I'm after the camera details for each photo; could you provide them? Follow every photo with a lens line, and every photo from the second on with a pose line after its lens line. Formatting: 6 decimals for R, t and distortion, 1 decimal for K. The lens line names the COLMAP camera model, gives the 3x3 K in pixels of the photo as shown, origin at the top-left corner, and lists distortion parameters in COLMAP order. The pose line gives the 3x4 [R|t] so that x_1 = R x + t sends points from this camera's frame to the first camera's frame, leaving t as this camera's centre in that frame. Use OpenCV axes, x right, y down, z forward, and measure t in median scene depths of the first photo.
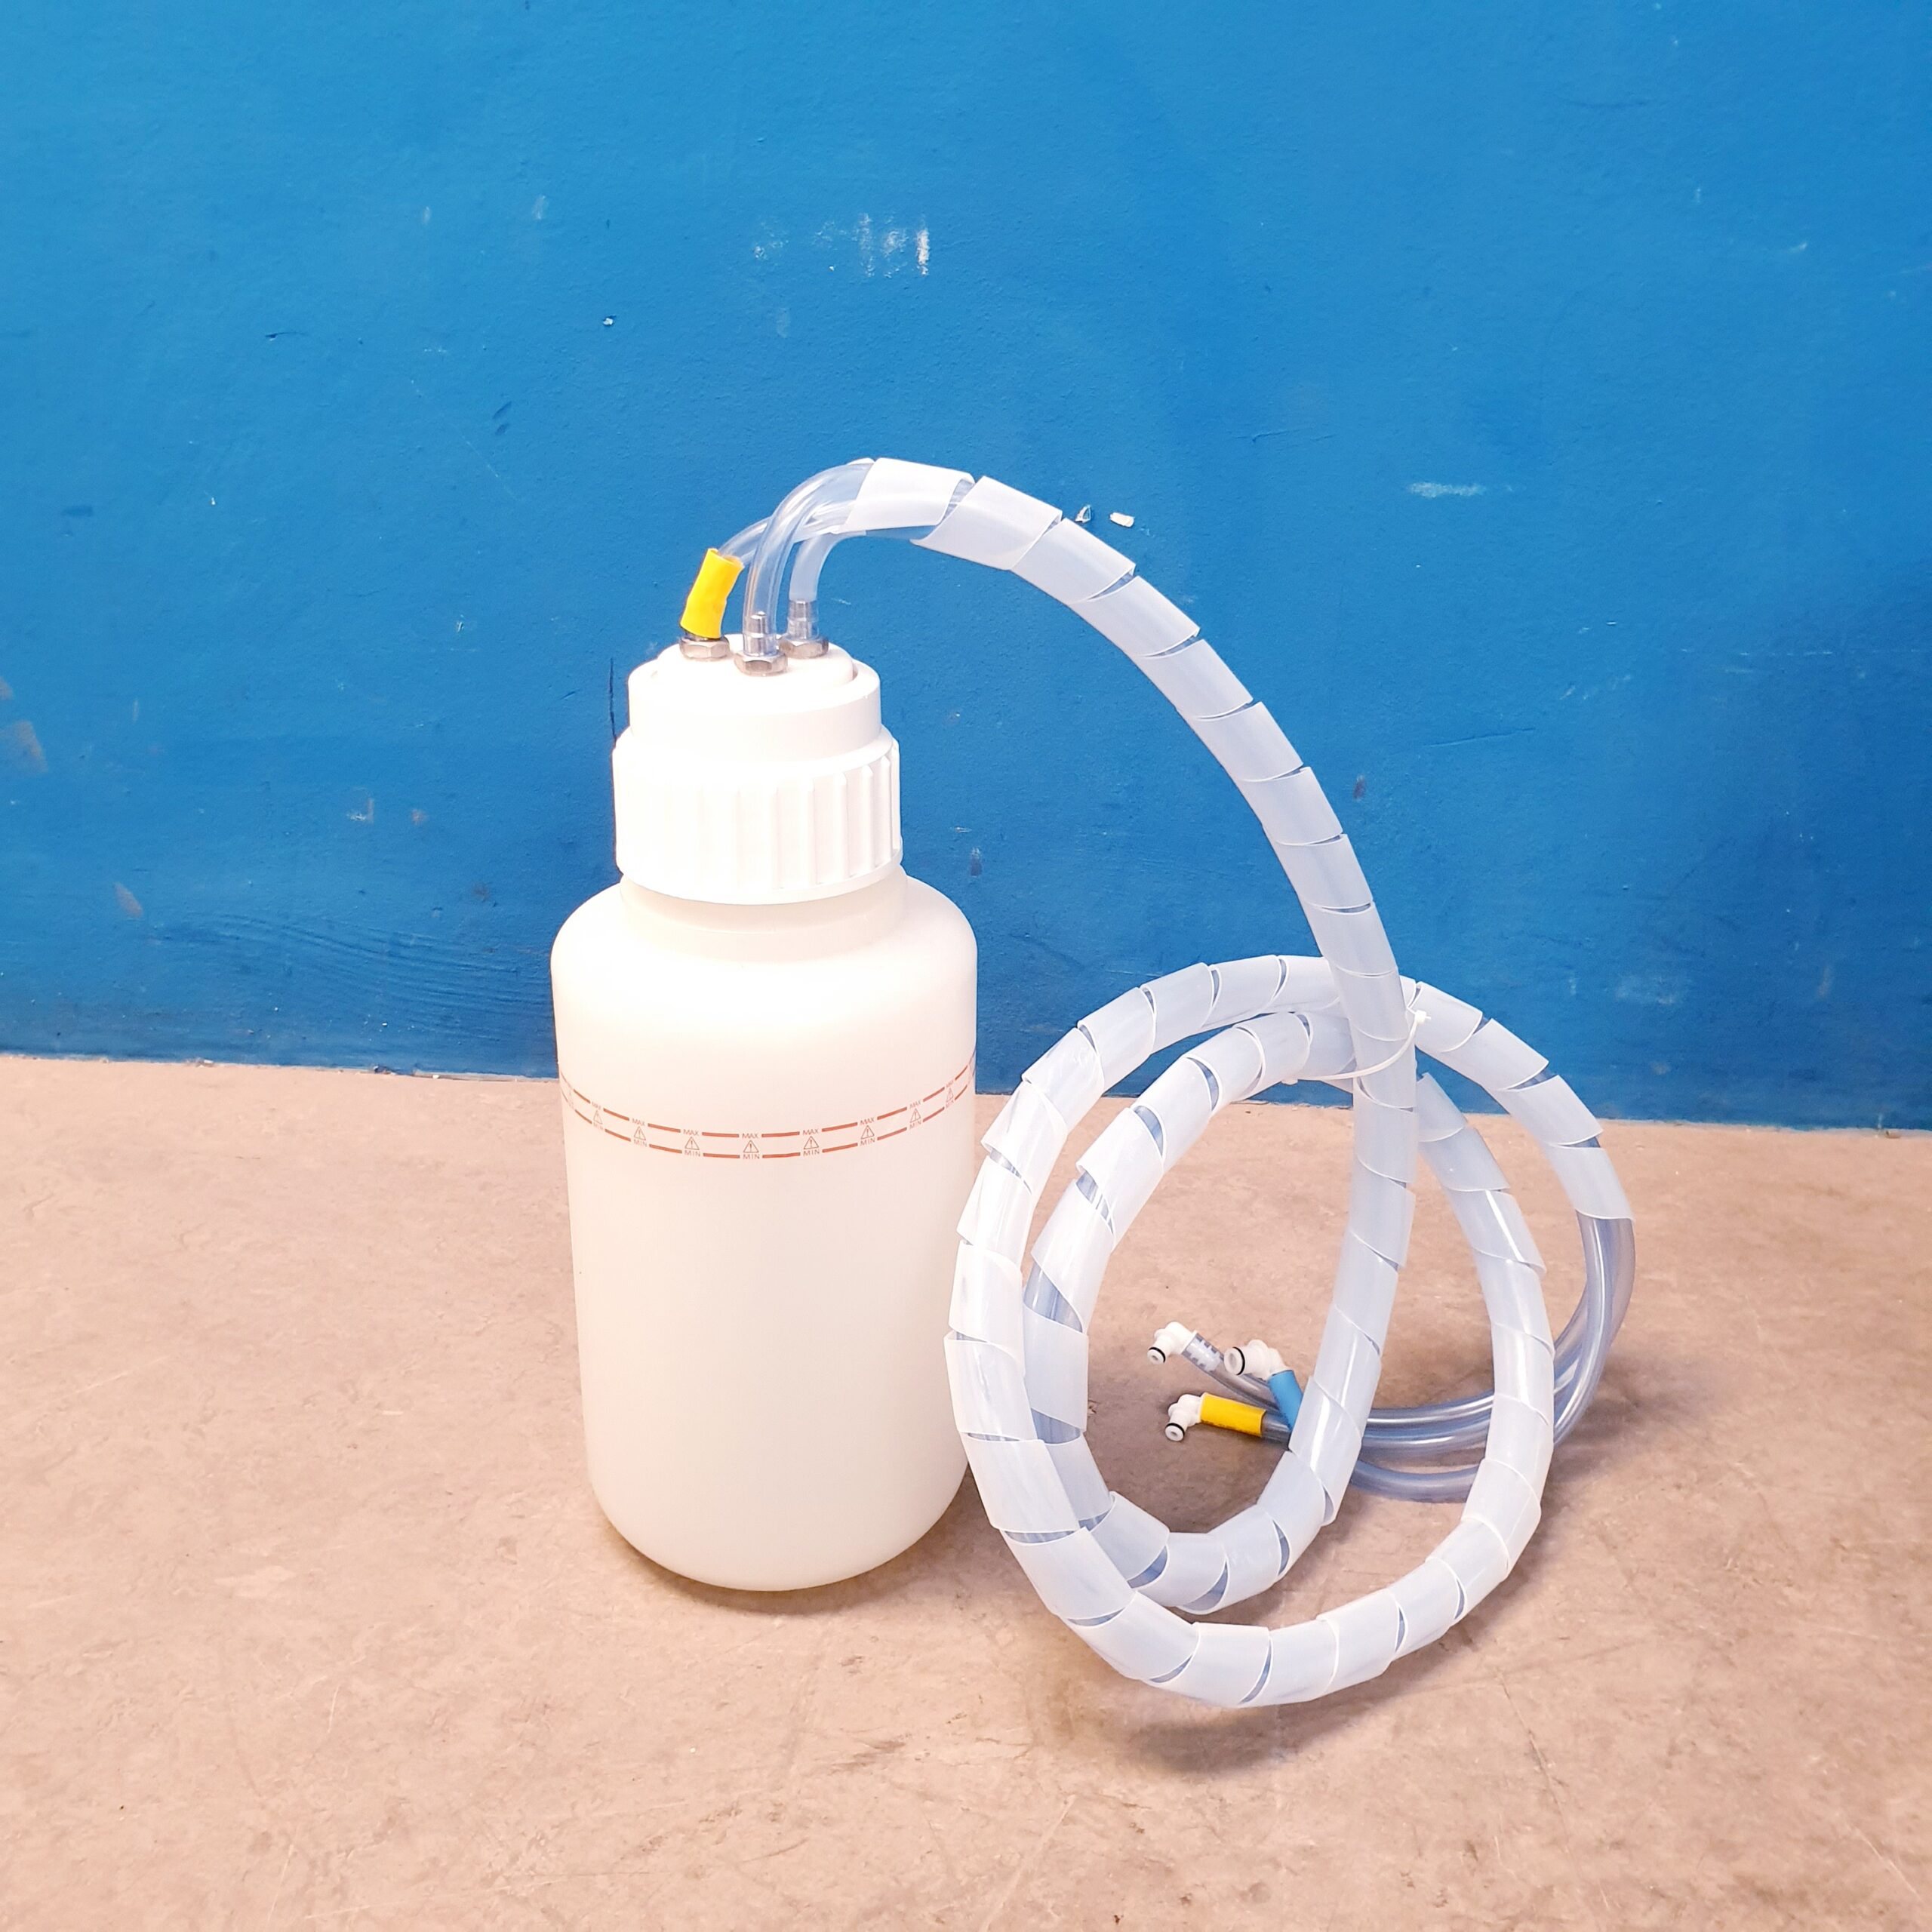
lens RADIAL K [[2027.2, 0, 964.8], [0, 2027.2, 951.4], [0, 0, 1]] dist [-0.046005, 0.094175]
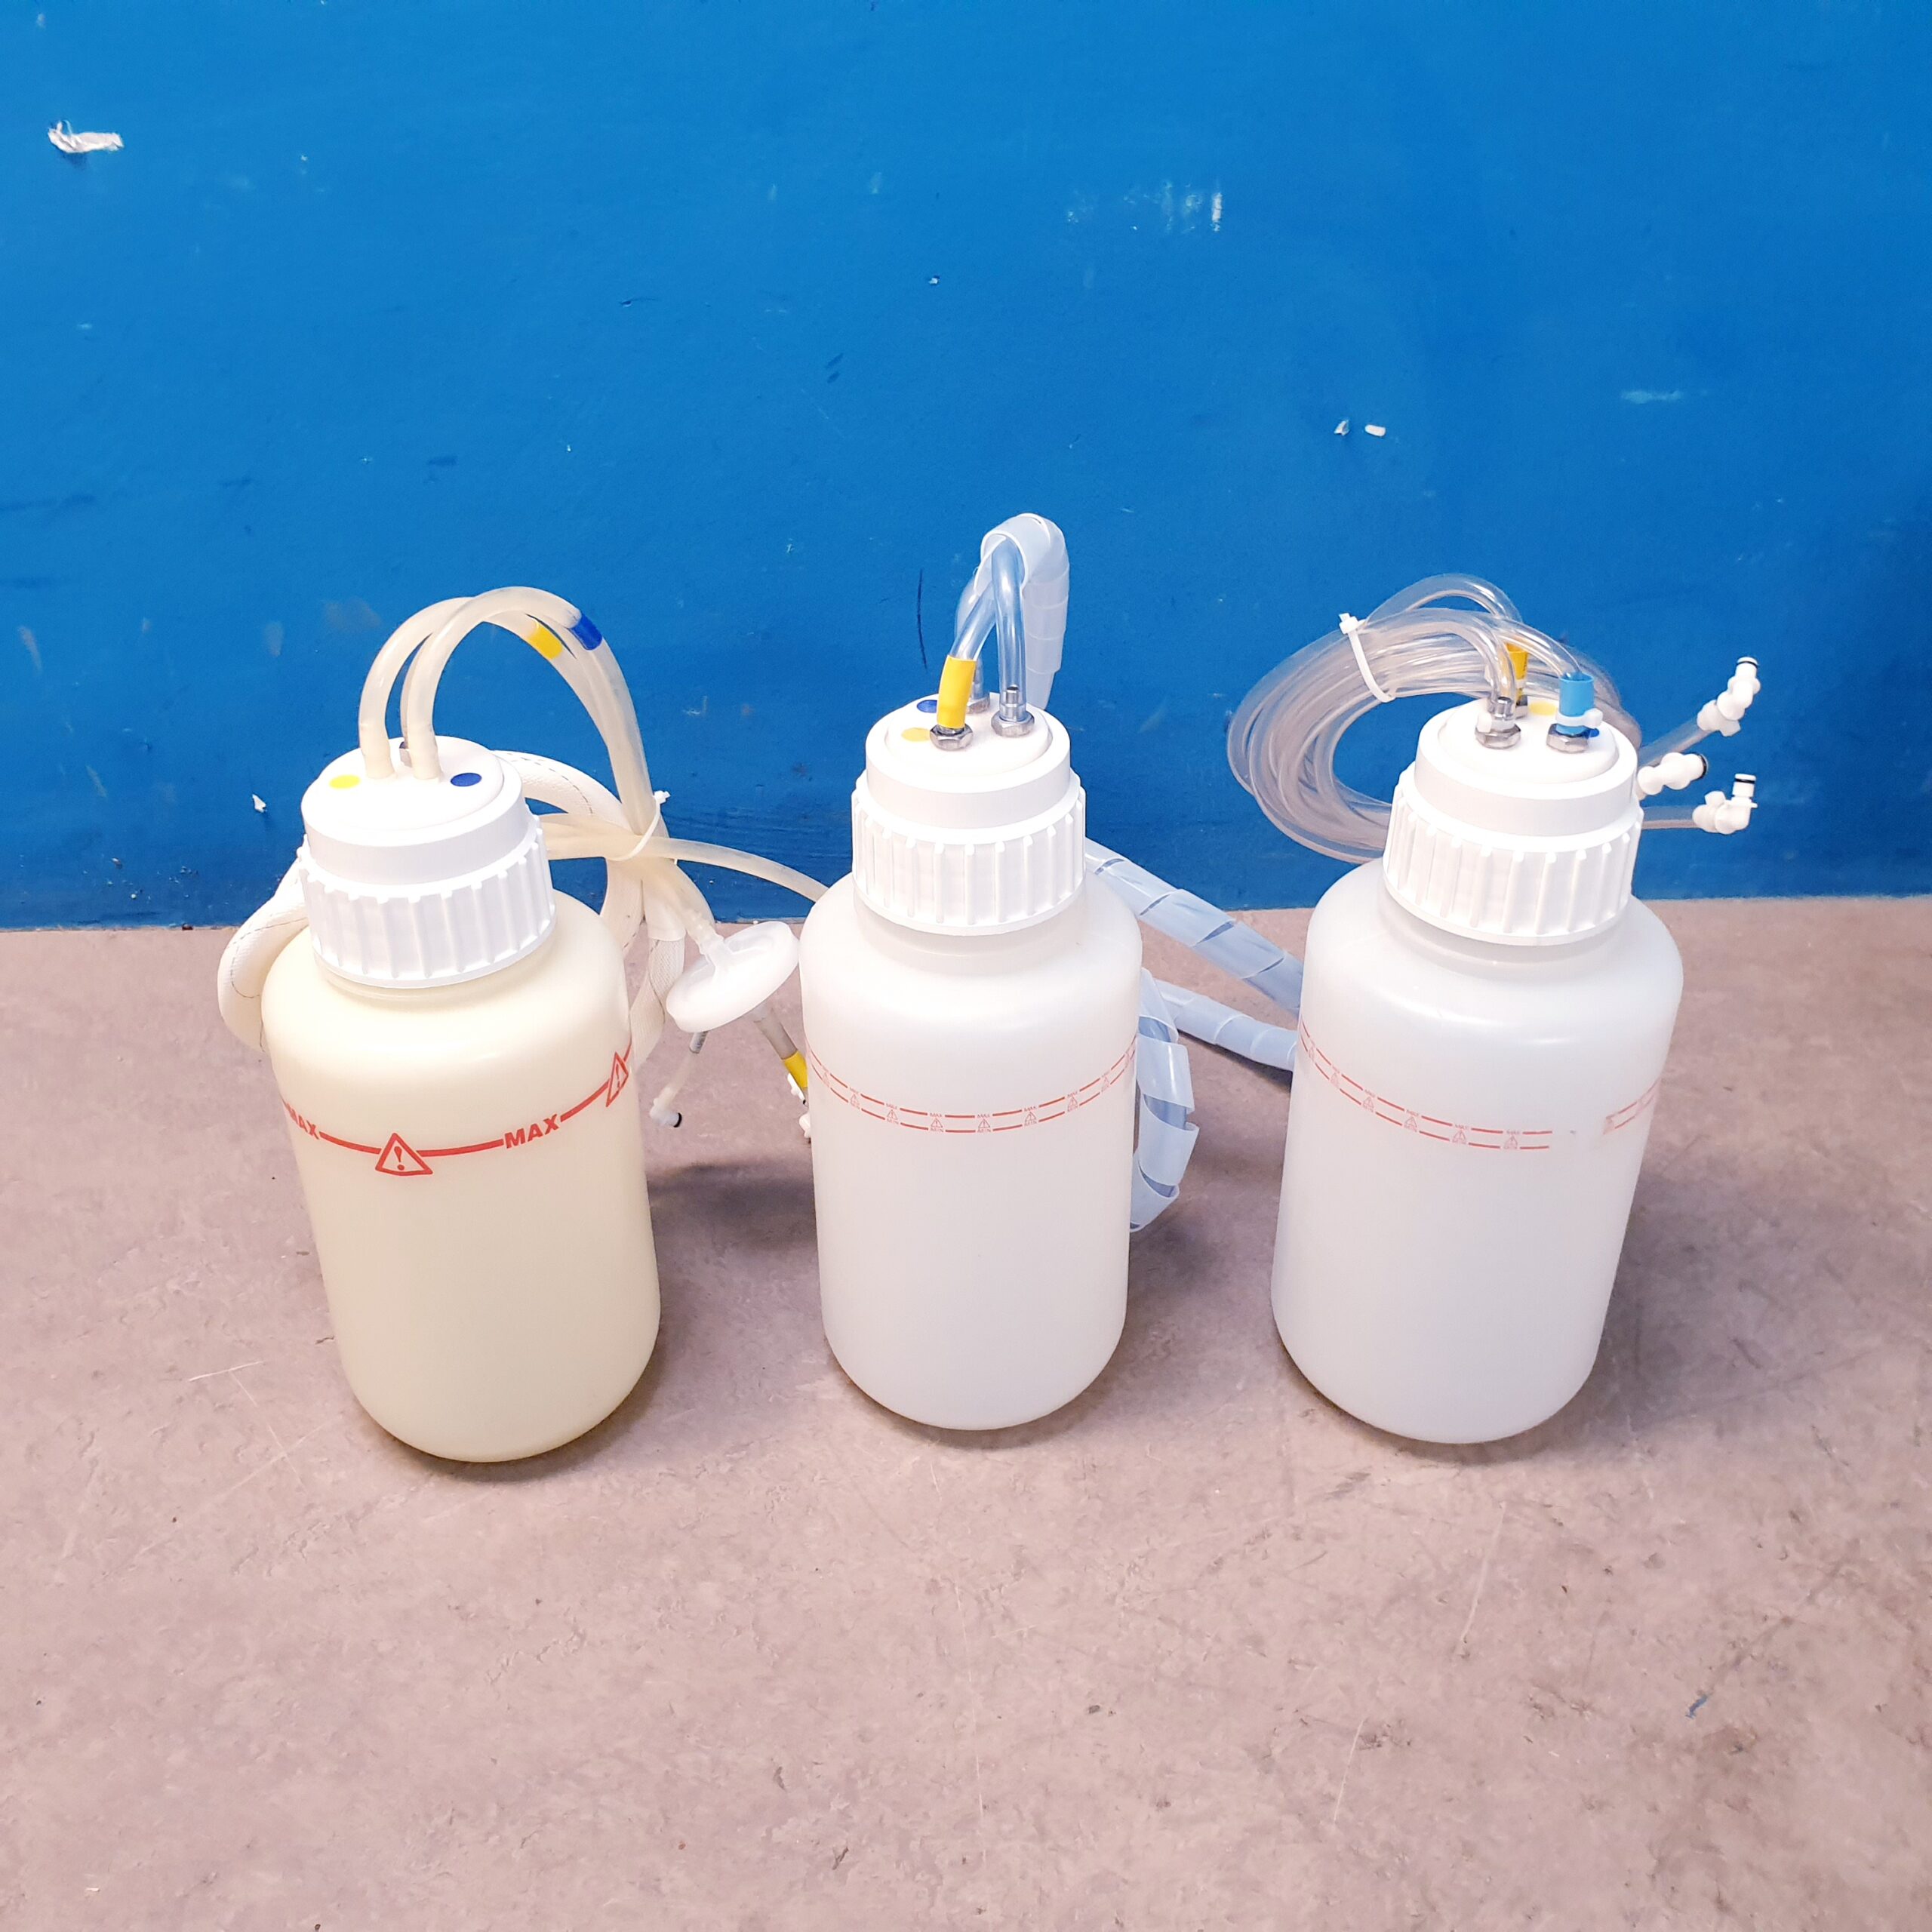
lens RADIAL K [[1986.7, 0, 950.9], [0, 1986.7, 941.7], [0, 0, 1]] dist [-0.009779, -0.005795]
pose [[0.996113, -0.065749, 0.058622, -0.316256], [0.054182, 0.982035, 0.180755, -0.184320], [-0.069453, -0.176876, 0.981780, -0.192478]]
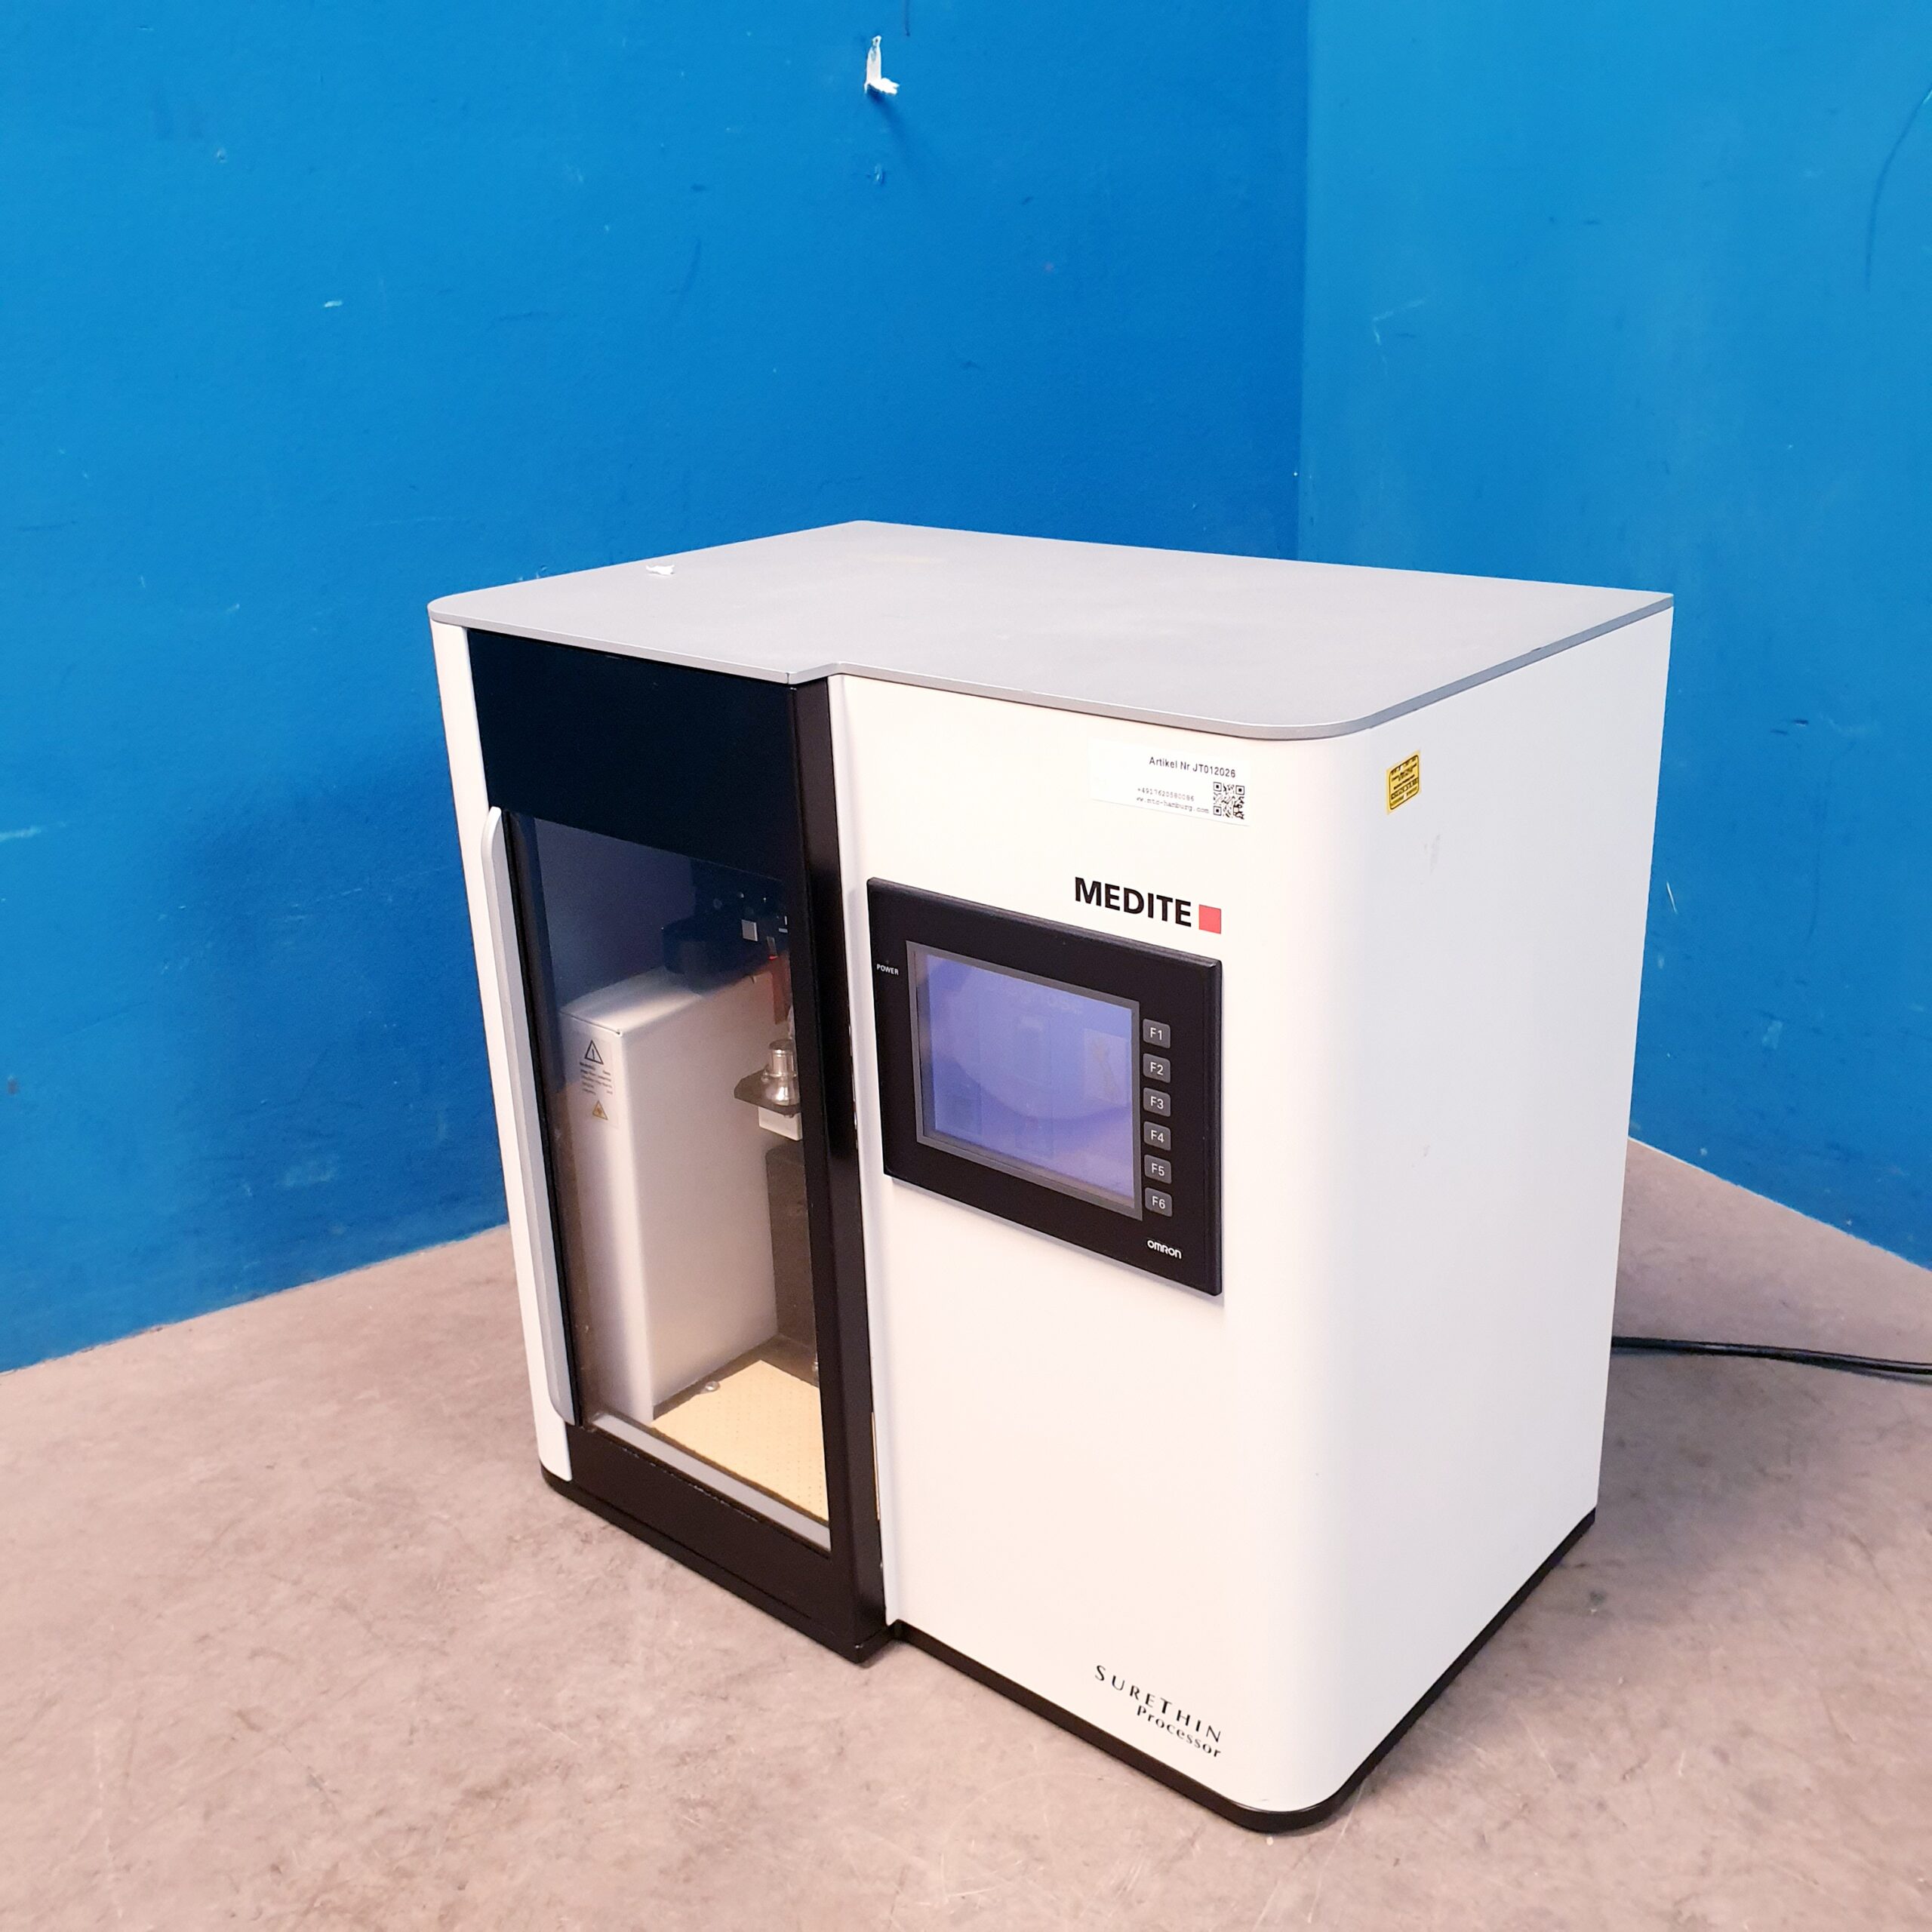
lens RADIAL K [[2022.3, 0, 988.7], [0, 2022.3, 964.3], [0, 0, 1]] dist [-0.023594, 0.036952]
pose [[0.799514, -0.252043, 0.545208, 0.040365], [0.280754, 0.959255, 0.031744, -0.036123], [-0.530995, 0.127690, 0.837699, -0.379656]]
